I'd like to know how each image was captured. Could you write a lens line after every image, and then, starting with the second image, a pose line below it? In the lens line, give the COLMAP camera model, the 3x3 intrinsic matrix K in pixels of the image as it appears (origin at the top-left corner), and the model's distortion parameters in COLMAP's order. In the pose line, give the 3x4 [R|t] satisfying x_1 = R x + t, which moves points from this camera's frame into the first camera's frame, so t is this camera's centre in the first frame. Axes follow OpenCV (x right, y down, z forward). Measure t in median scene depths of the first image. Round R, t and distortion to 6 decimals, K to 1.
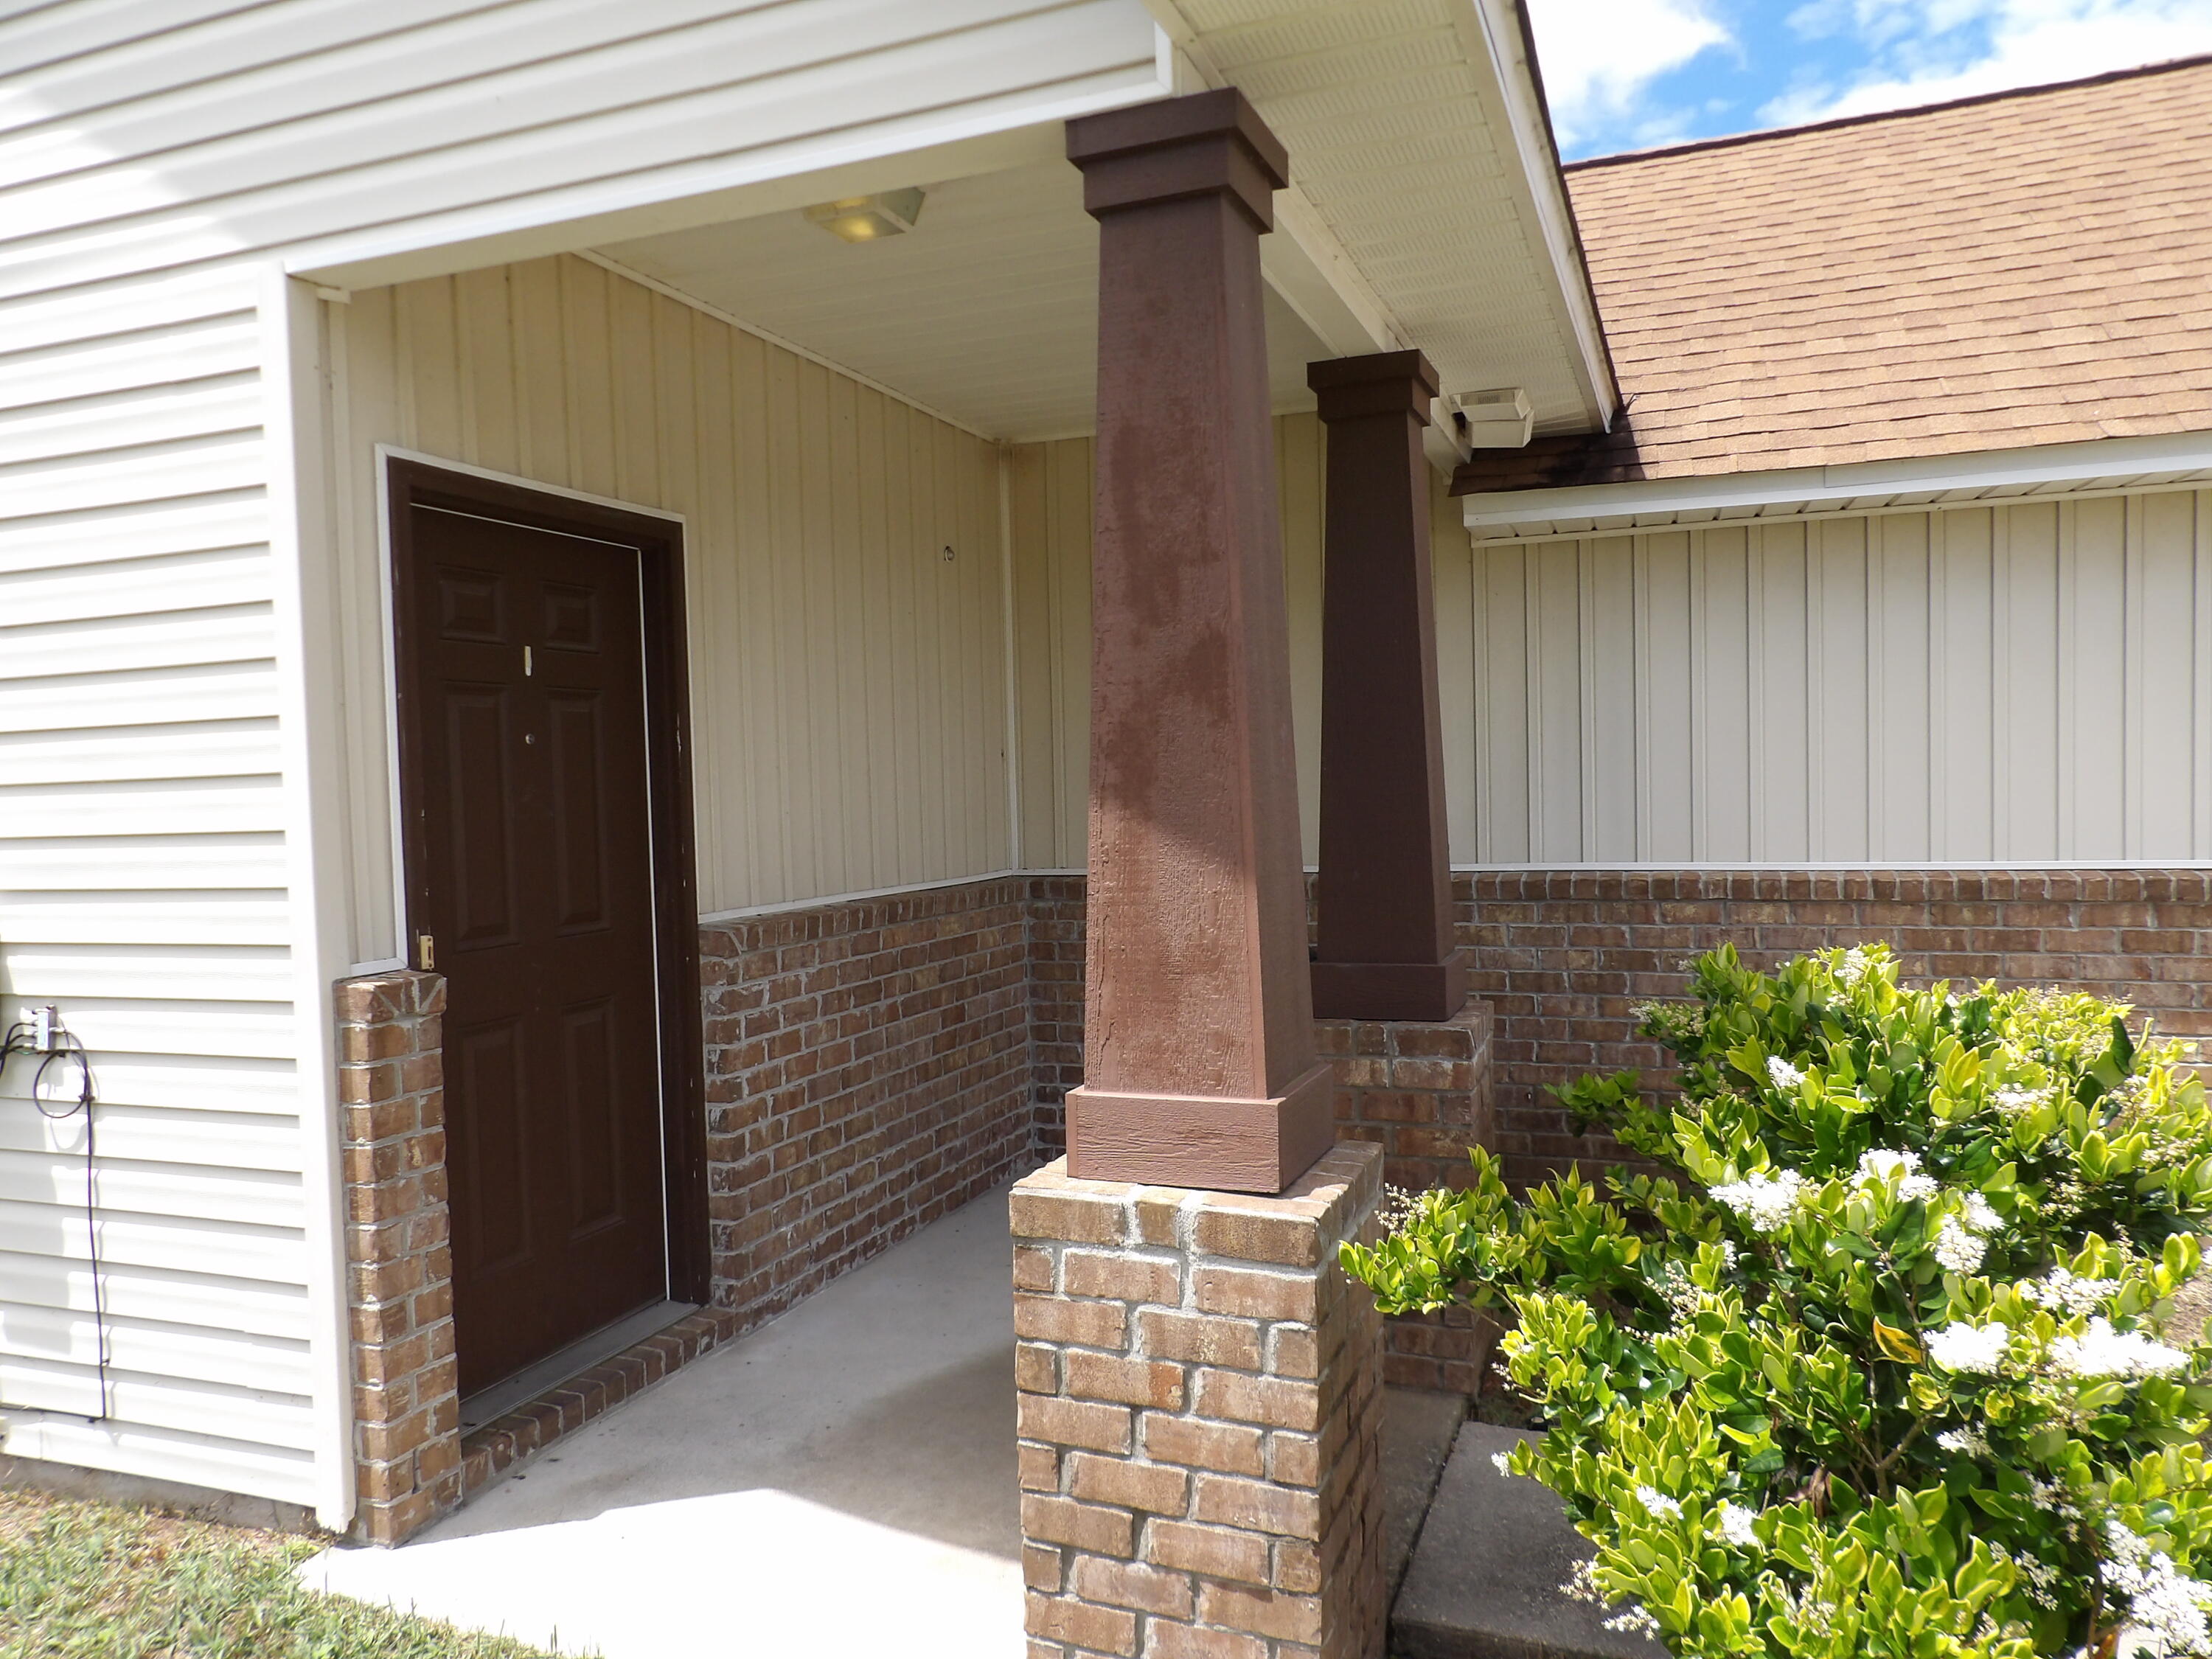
lens RADIAL K [[1591.3, 0, 1097.2], [0, 1591.3, 839.3], [0, 0, 1]] dist [-0.045859, 0.057573]
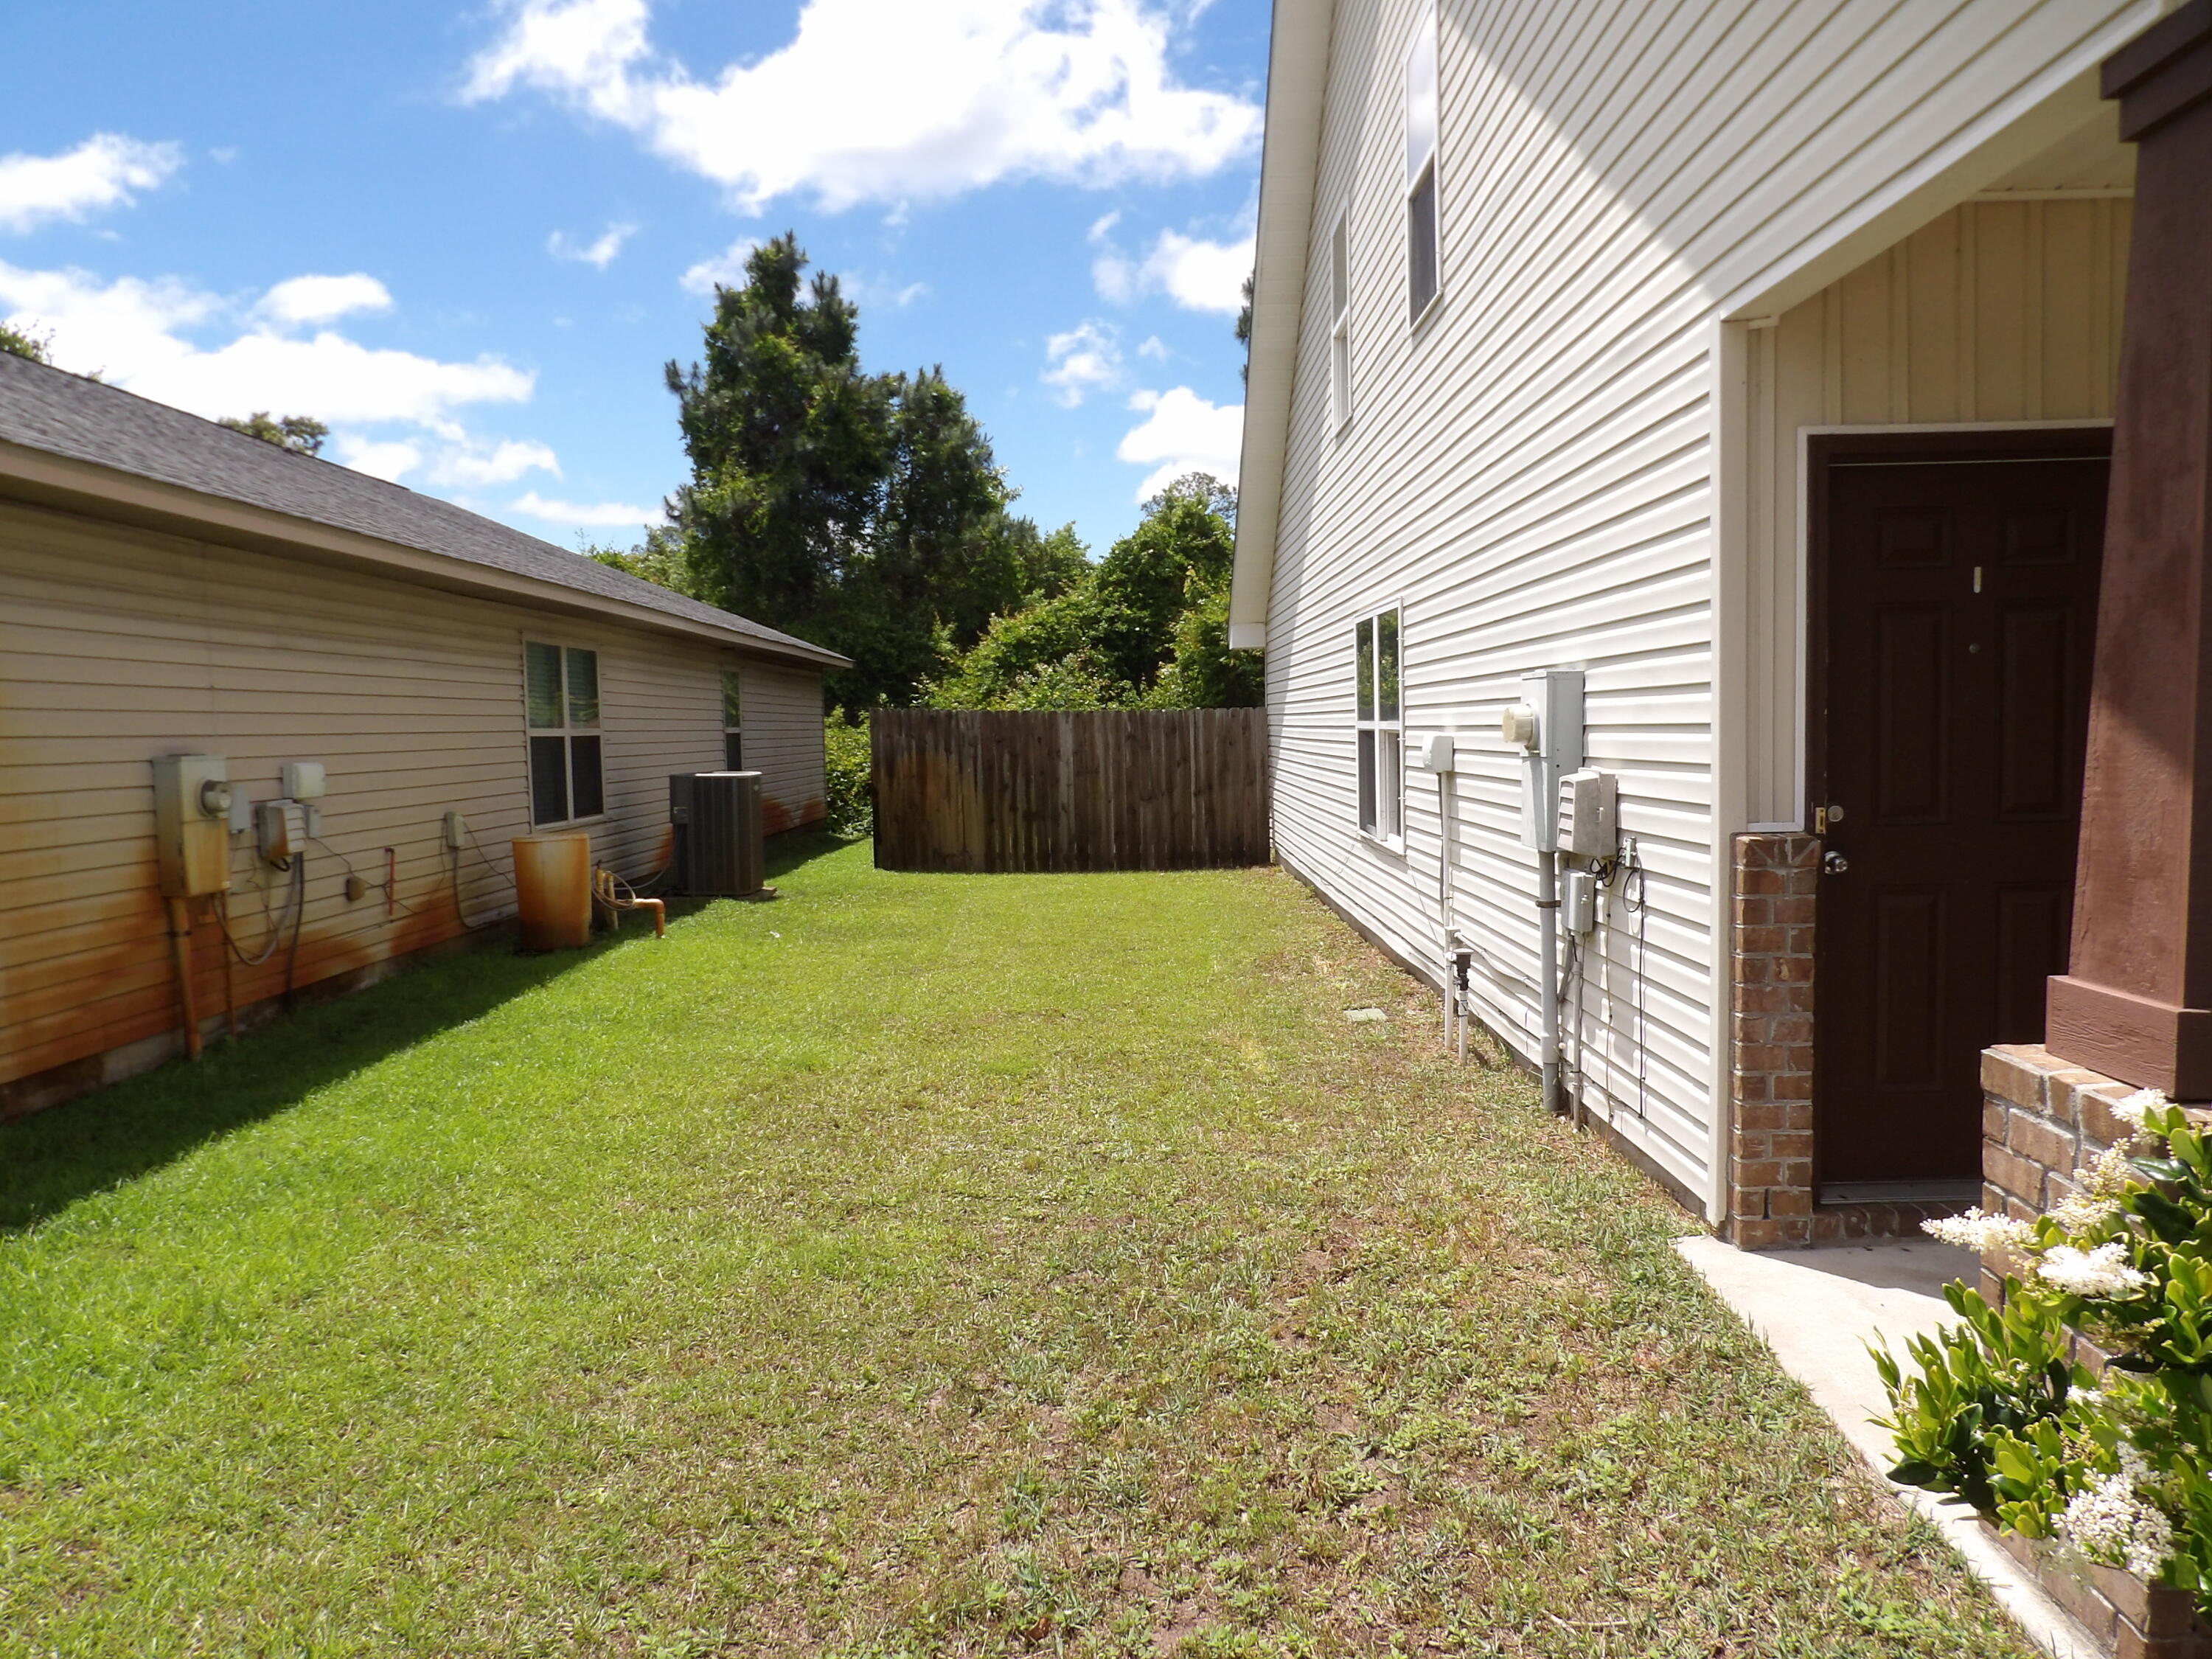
lens RADIAL K [[1591.3, 0, 1097.2], [0, 1591.3, 839.3], [0, 0, 1]] dist [-0.045859, 0.057573]
pose [[0.345949, 0.088082, -0.934110, 0.590927], [-0.022509, 0.996076, 0.085589, -0.010477], [0.937983, -0.008584, 0.346574, 0.002068]]
